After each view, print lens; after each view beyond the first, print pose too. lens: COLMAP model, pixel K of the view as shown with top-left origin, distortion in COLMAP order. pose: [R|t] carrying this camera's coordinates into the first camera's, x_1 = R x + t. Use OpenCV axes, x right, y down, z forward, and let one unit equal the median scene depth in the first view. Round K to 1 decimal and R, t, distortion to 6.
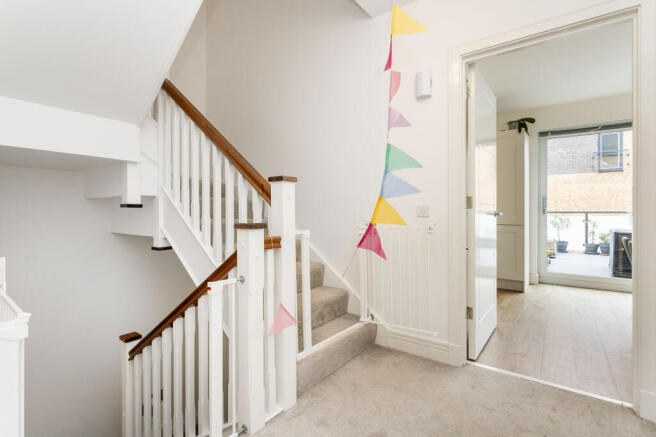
lens RADIAL K [[310.3, 0, 328.2], [0, 310.3, 212.7], [0, 0, 1]] dist [0.002104, 0.000668]
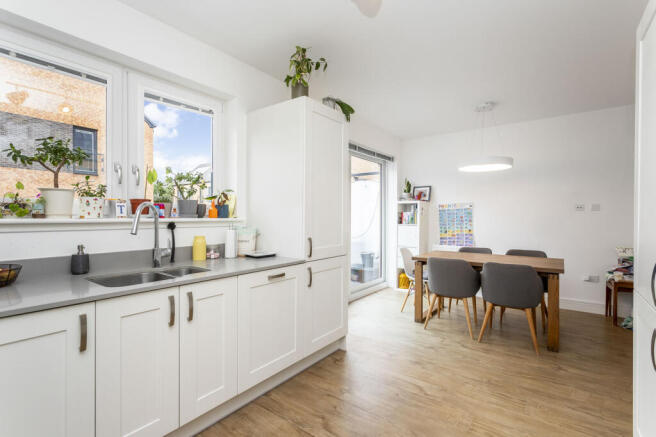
lens RADIAL K [[310.3, 0, 330.3], [0, 310.3, 219.9], [0, 0, 1]] dist [0.002104, 0.000668]
pose [[0.020406, -0.010705, 0.999734, -0.003112], [-0.003672, 0.999935, 0.010782, -0.017540], [-0.999785, -0.003891, 0.020366, 0.423016]]
